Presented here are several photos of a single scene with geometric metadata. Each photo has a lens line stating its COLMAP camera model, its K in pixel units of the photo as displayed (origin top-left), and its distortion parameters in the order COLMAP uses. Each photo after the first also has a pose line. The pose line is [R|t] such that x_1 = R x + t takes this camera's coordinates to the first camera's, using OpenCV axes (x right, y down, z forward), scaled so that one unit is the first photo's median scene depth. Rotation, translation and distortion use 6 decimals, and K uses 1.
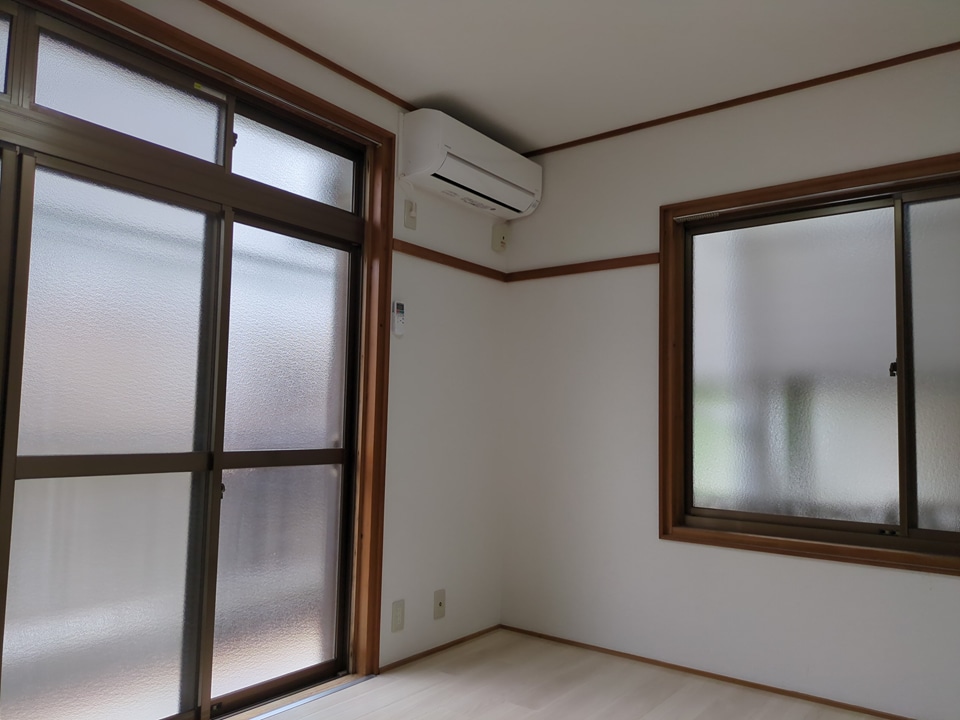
lens RADIAL K [[722.4, 0, 484.6], [0, 722.4, 364.2], [0, 0, 1]] dist [0.037710, -0.028798]
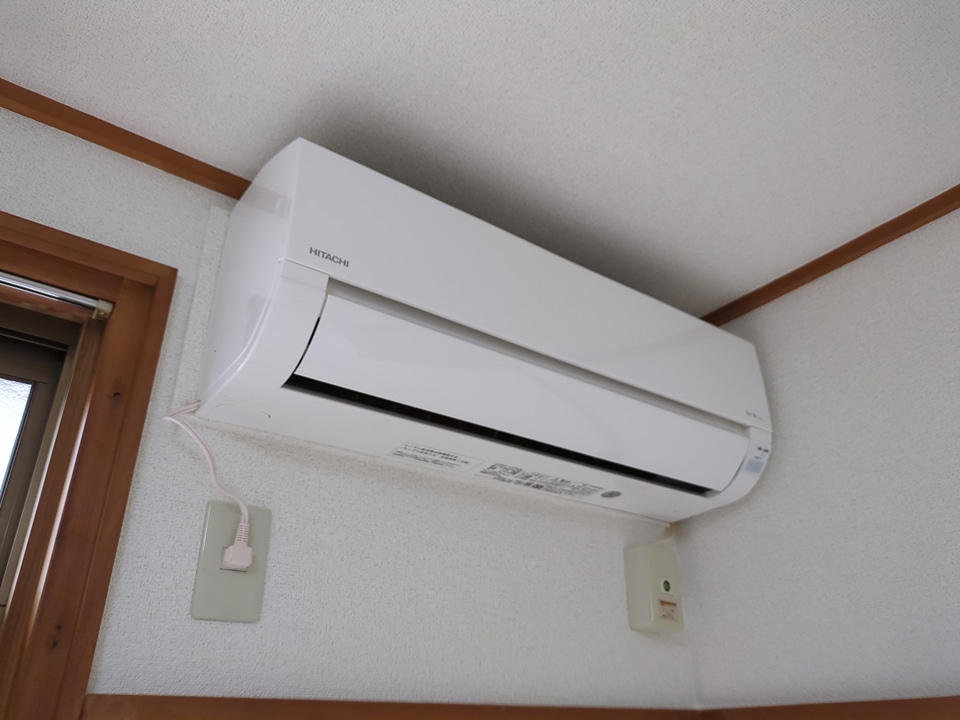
lens RADIAL K [[722.4, 0, 480.5], [0, 722.4, 366.1], [0, 0, 1]] dist [0.037710, -0.028798]
pose [[0.957510, -0.158699, -0.240811, 0.040283], [0.053039, 0.917642, -0.393853, -0.147937], [0.283482, 0.364345, 0.887068, 0.700561]]
